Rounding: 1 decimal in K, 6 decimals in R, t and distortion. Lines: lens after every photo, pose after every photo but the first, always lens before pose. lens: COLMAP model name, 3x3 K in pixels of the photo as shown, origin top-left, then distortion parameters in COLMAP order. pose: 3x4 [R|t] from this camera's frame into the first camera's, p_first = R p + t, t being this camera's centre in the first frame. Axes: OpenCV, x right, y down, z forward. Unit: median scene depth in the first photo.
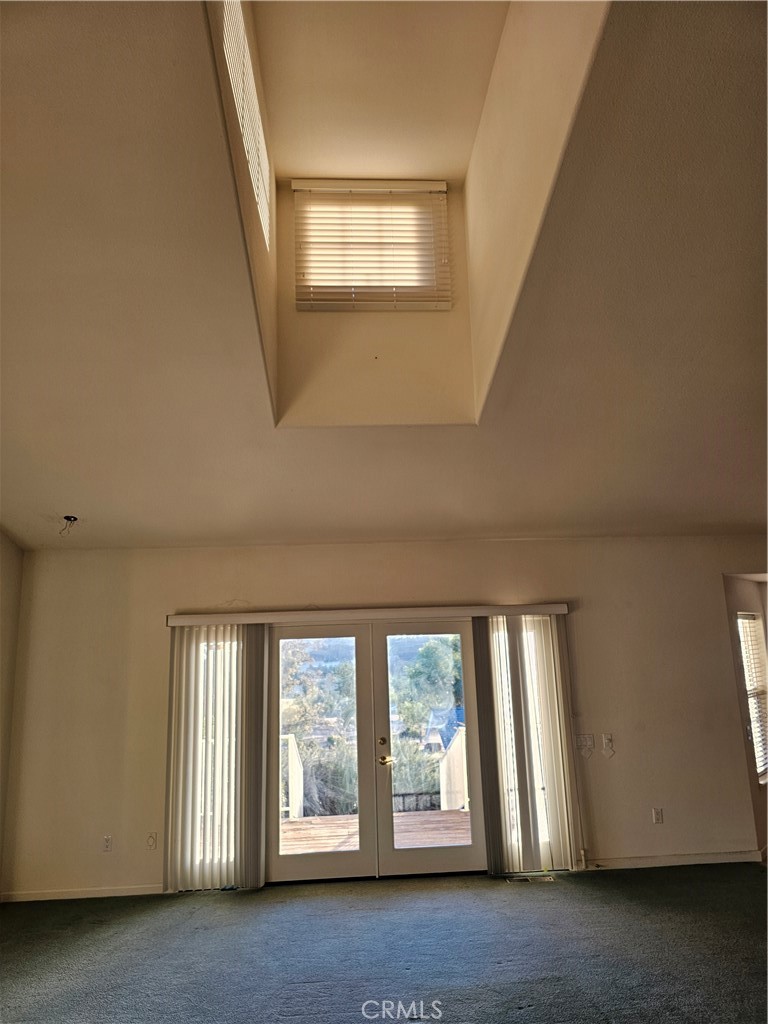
lens RADIAL K [[687.1, 0, 383.5], [0, 687.1, 508.4], [0, 0, 1]] dist [0.059539, -0.047048]
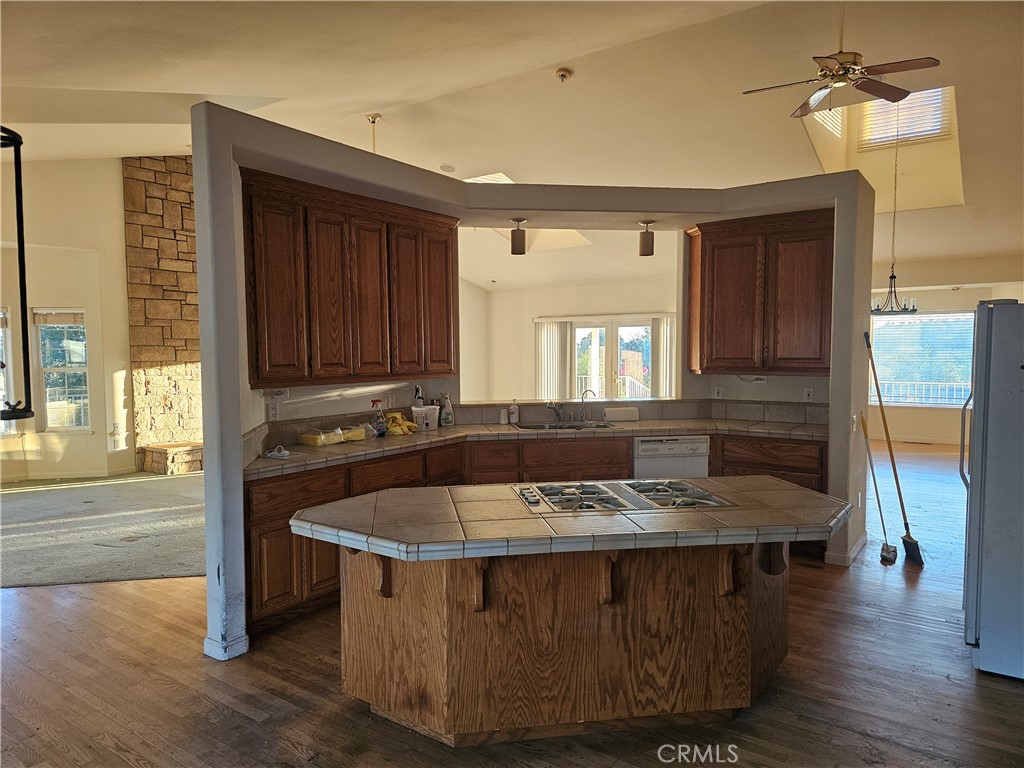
lens RADIAL K [[670.8, 0, 510.4], [0, 670.8, 381.2], [0, 0, 1]] dist [0.073629, -0.056612]
pose [[0.789534, 0.059257, -0.610839, 1.091397], [0.105005, 0.967606, 0.229590, -0.179250], [0.604657, -0.245410, 0.757736, -0.889802]]
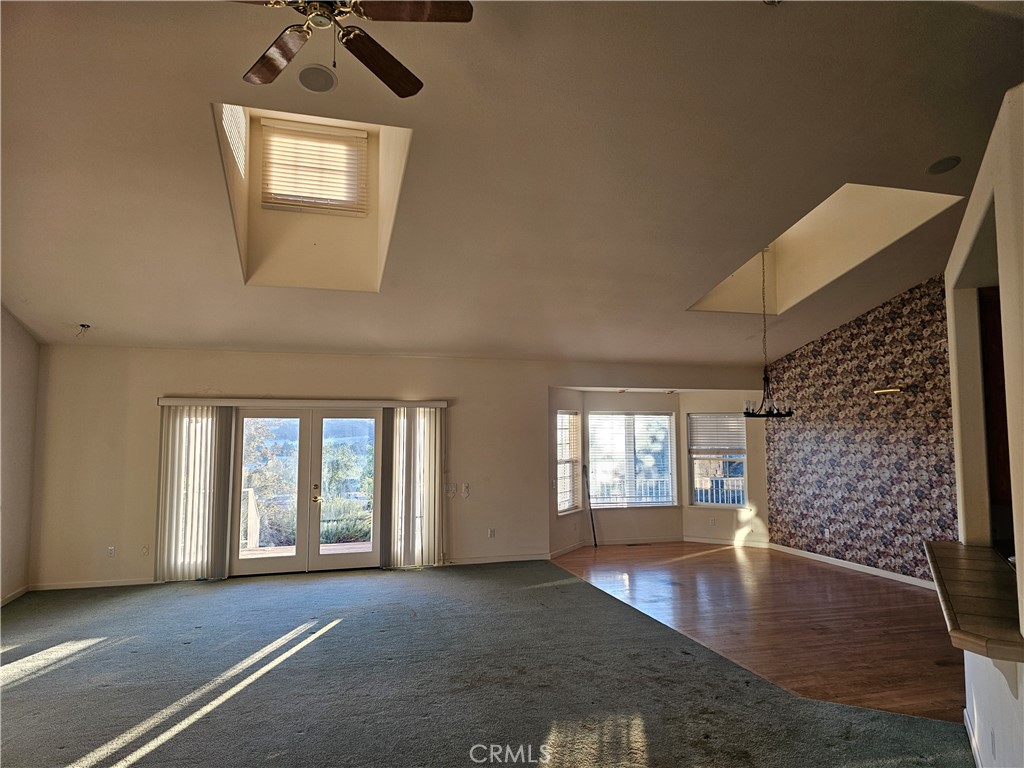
lens RADIAL K [[670.8, 0, 510.4], [0, 670.8, 381.2], [0, 0, 1]] dist [0.073629, -0.056612]
pose [[0.973637, 0.049303, 0.222710, 0.072600], [-0.076152, 0.990601, 0.113626, -0.089296], [-0.215014, -0.127590, 0.968240, -0.482790]]
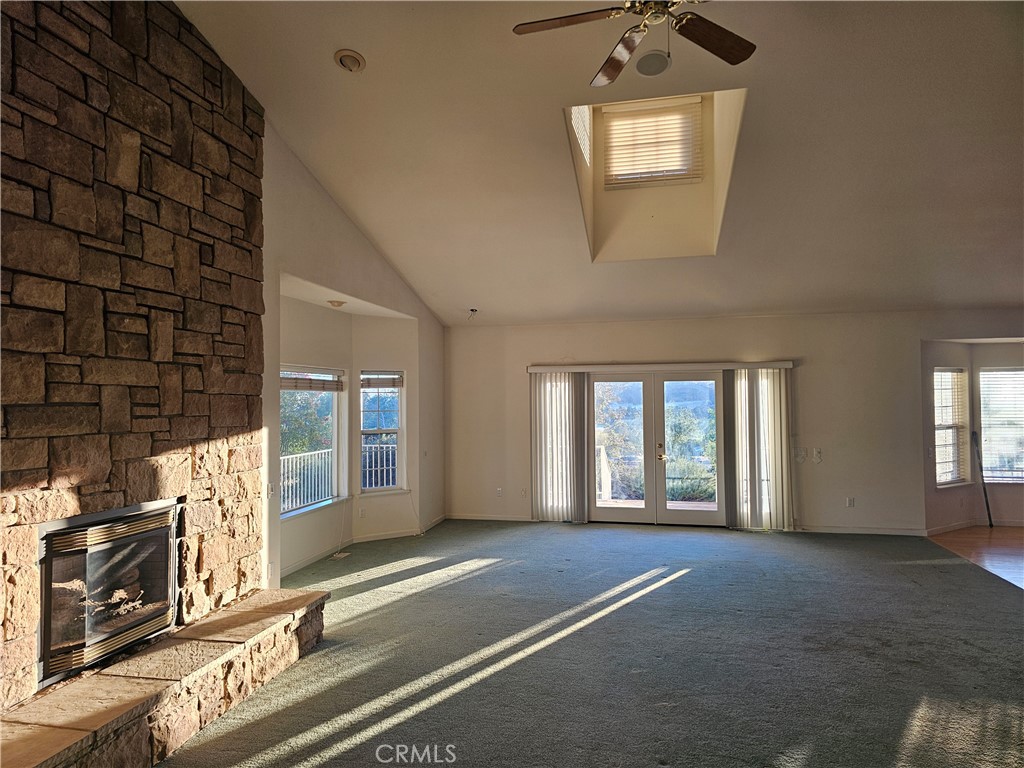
lens RADIAL K [[670.8, 0, 510.4], [0, 670.8, 381.2], [0, 0, 1]] dist [0.073629, -0.056612]
pose [[0.964309, 0.018299, -0.264145, 0.073625], [0.029959, 0.983662, 0.177516, -0.096273], [0.263077, -0.179094, 0.948006, -0.538718]]
